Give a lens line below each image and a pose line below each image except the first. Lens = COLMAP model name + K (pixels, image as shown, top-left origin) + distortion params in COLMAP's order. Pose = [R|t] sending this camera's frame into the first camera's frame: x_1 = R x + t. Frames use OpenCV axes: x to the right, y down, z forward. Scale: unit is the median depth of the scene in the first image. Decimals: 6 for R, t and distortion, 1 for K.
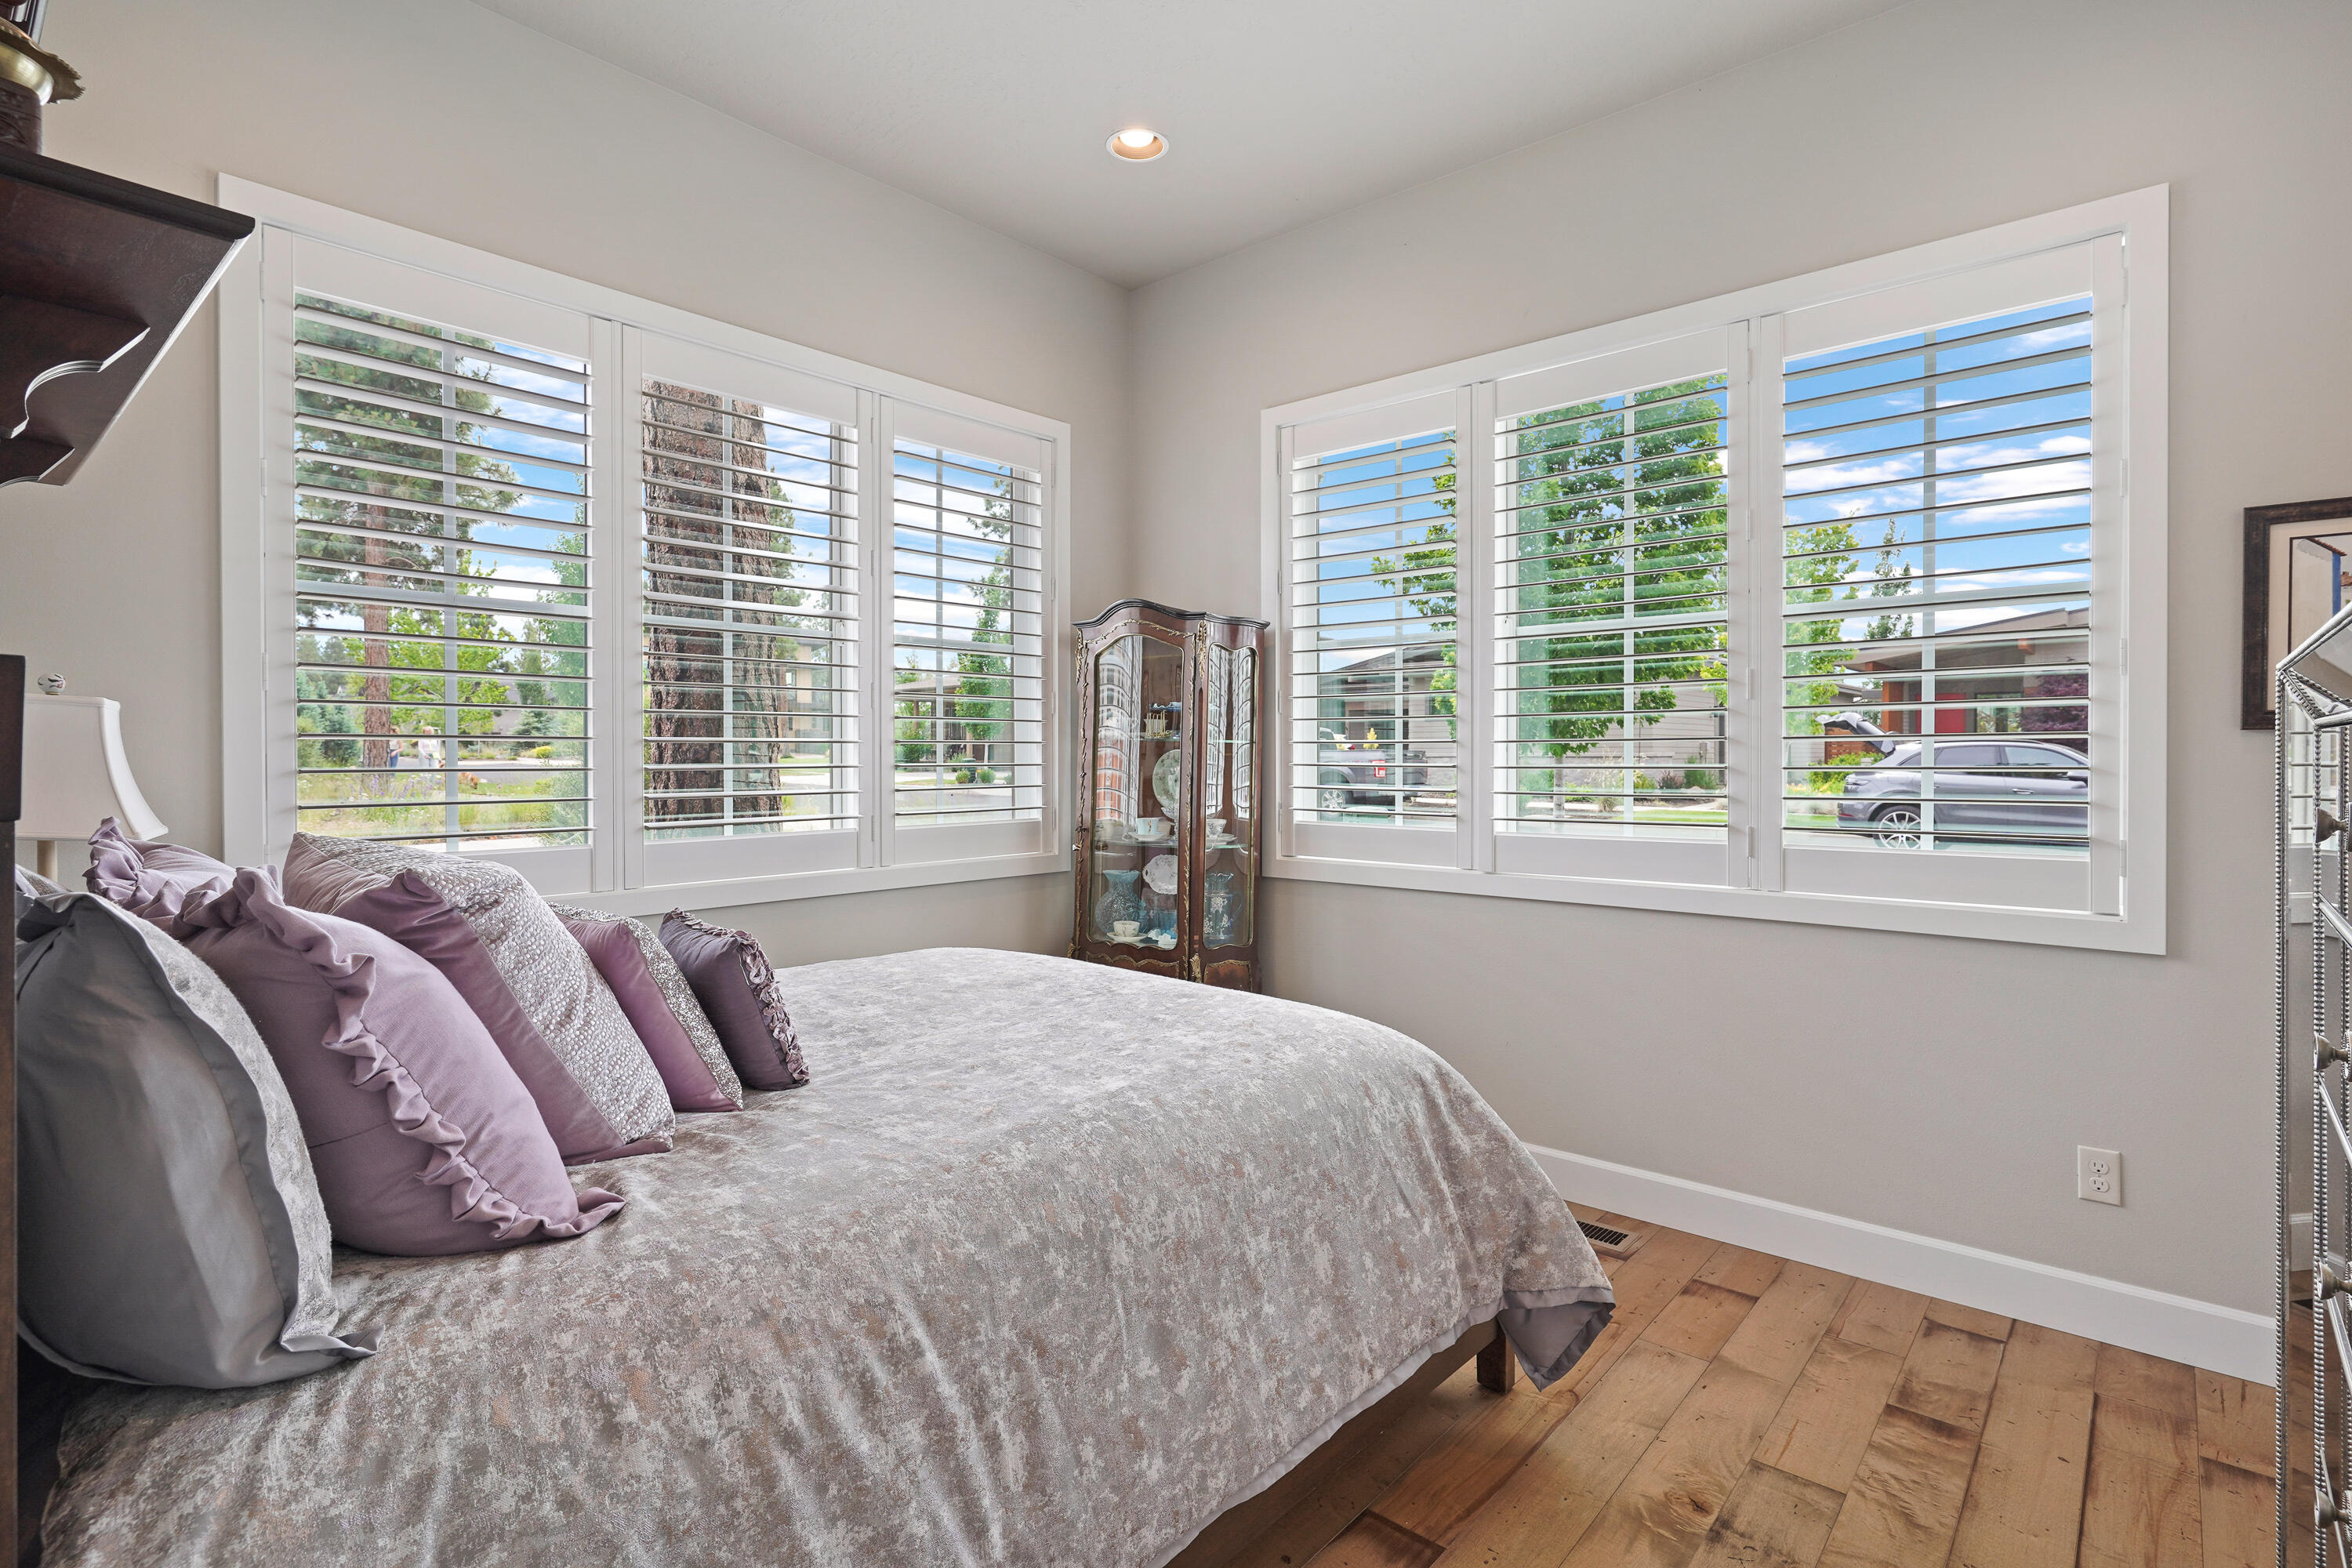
lens RADIAL K [[1138.4, 0, 1164.7], [0, 1138.4, 765.5], [0, 0, 1]] dist [-0.000854, -0.000498]
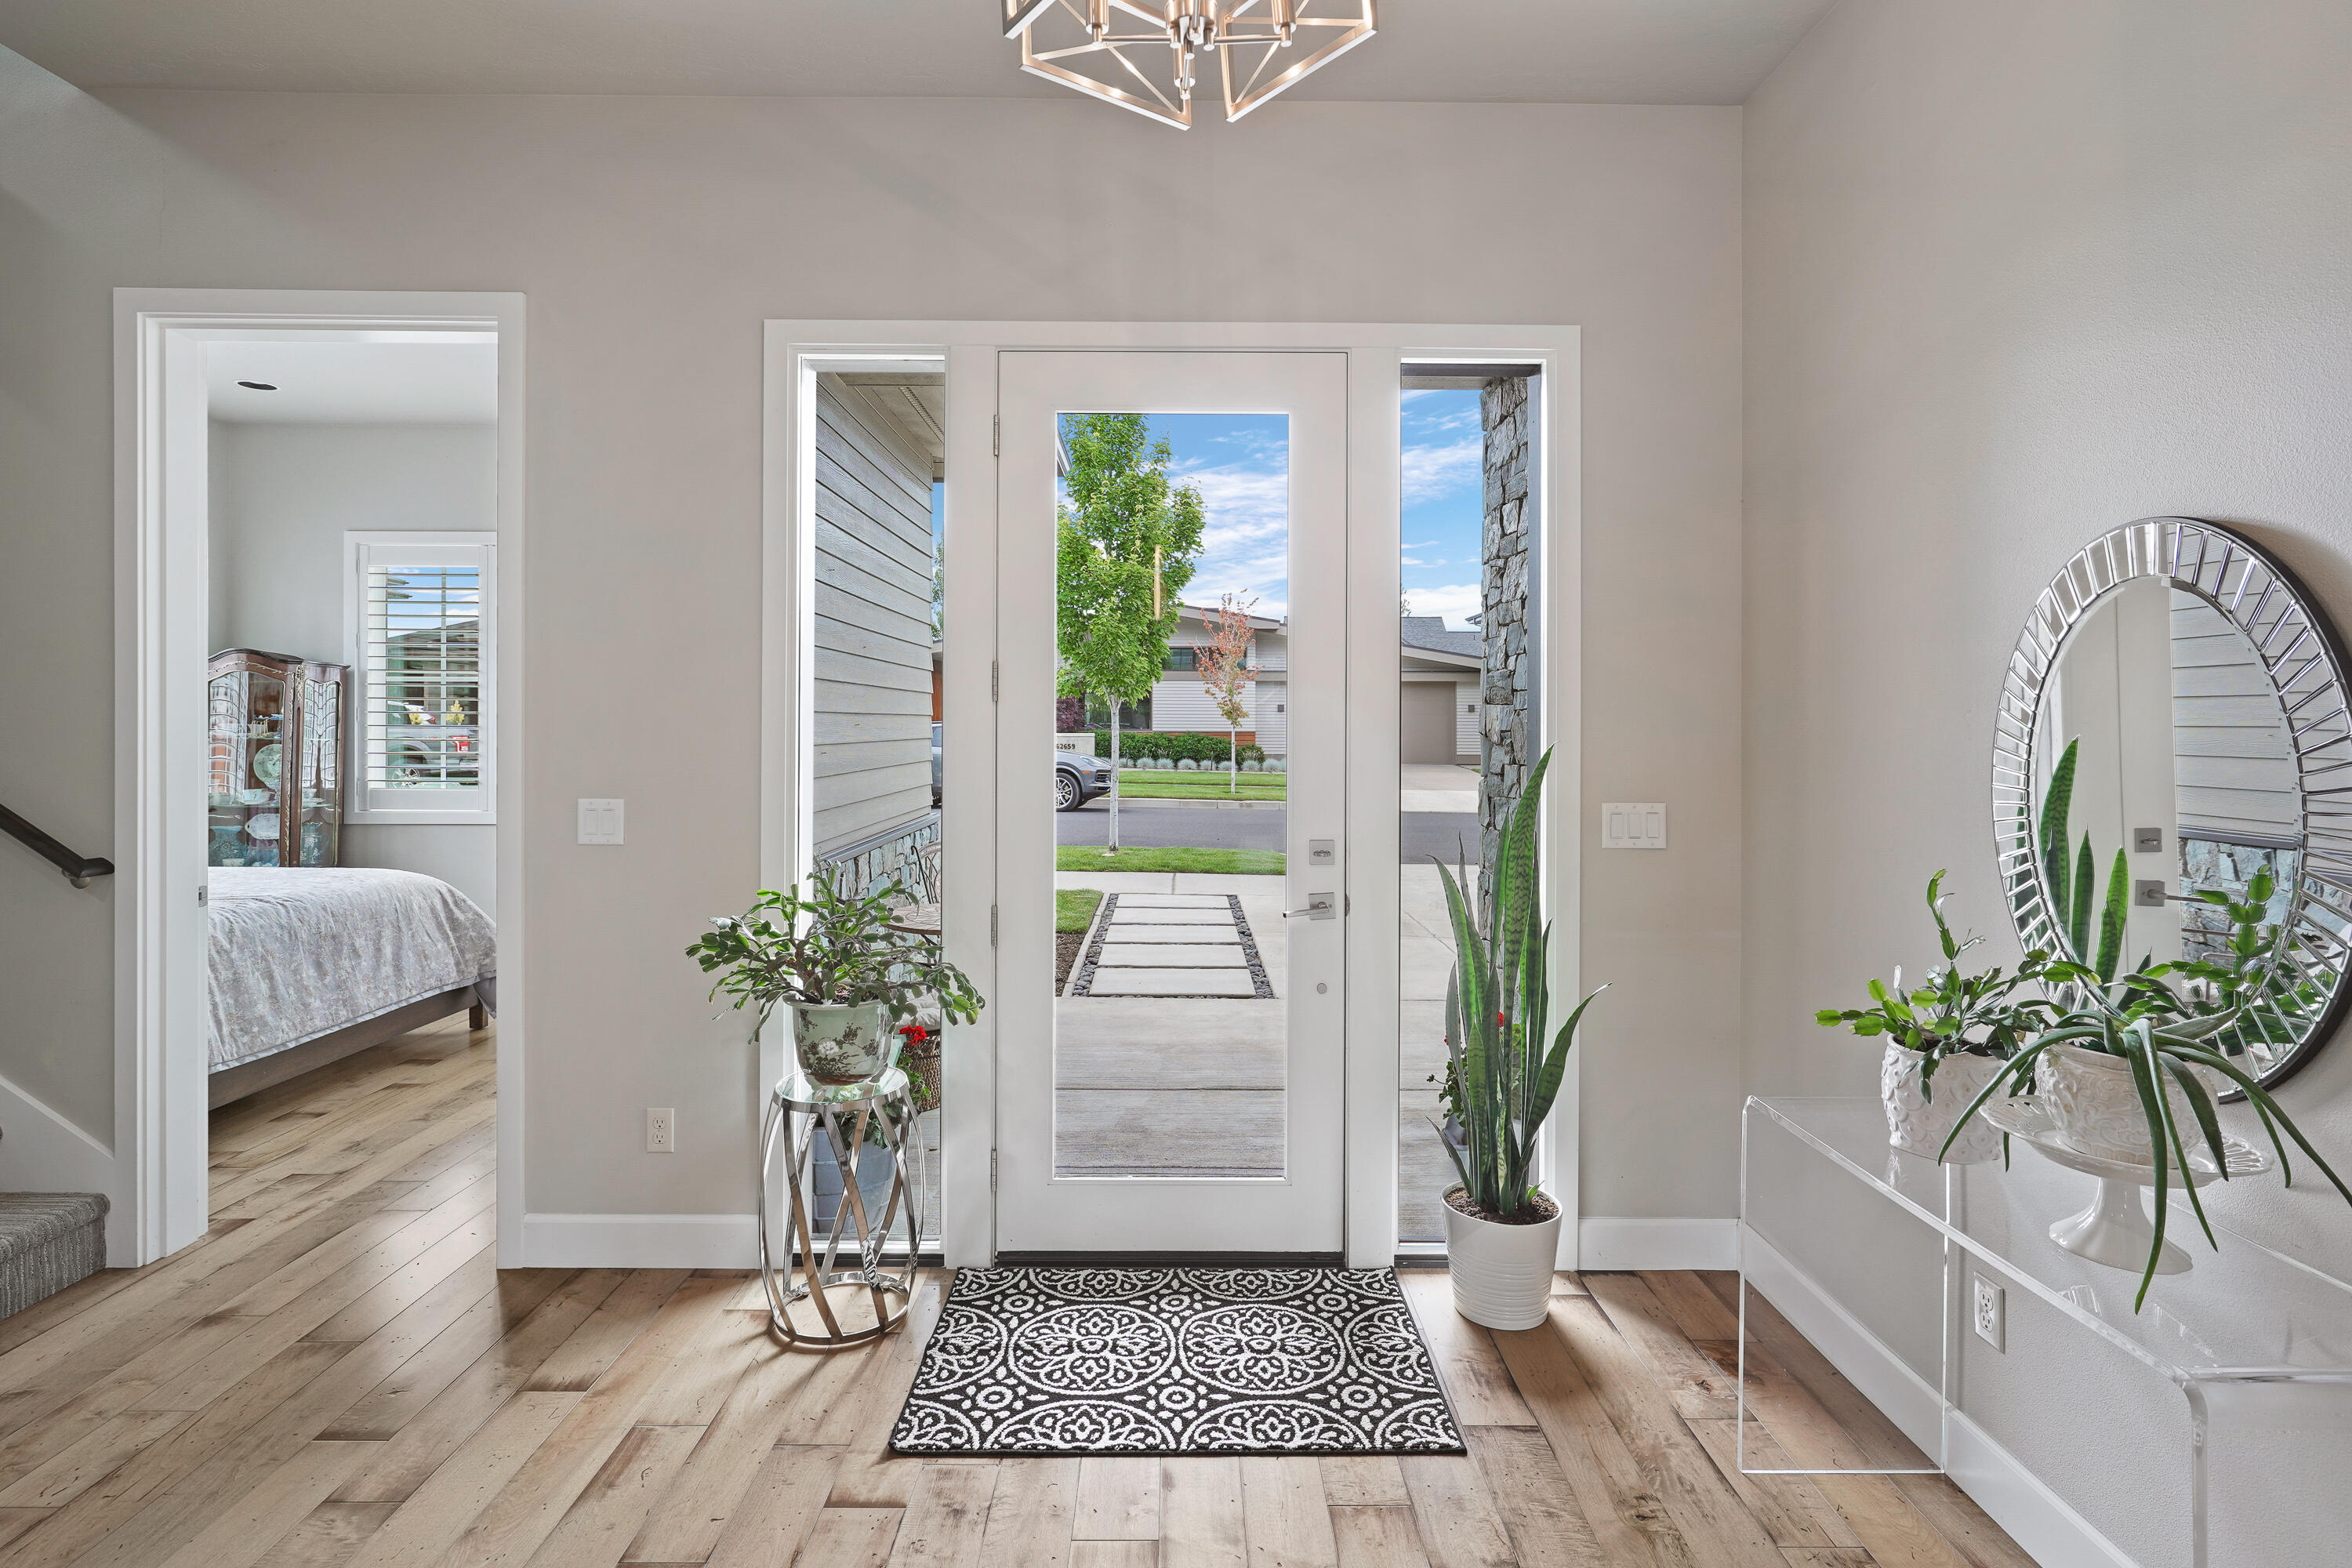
lens RADIAL K [[1143.5, 0, 1175.9], [0, 1143.5, 730.0], [0, 0, 1]] dist [0.000610, 0.000037]
pose [[0.739798, 0.001734, 0.672827, -0.134642], [0.003083, 0.999977, -0.005967, -0.021168], [-0.672822, 0.006489, 0.739776, -0.999844]]
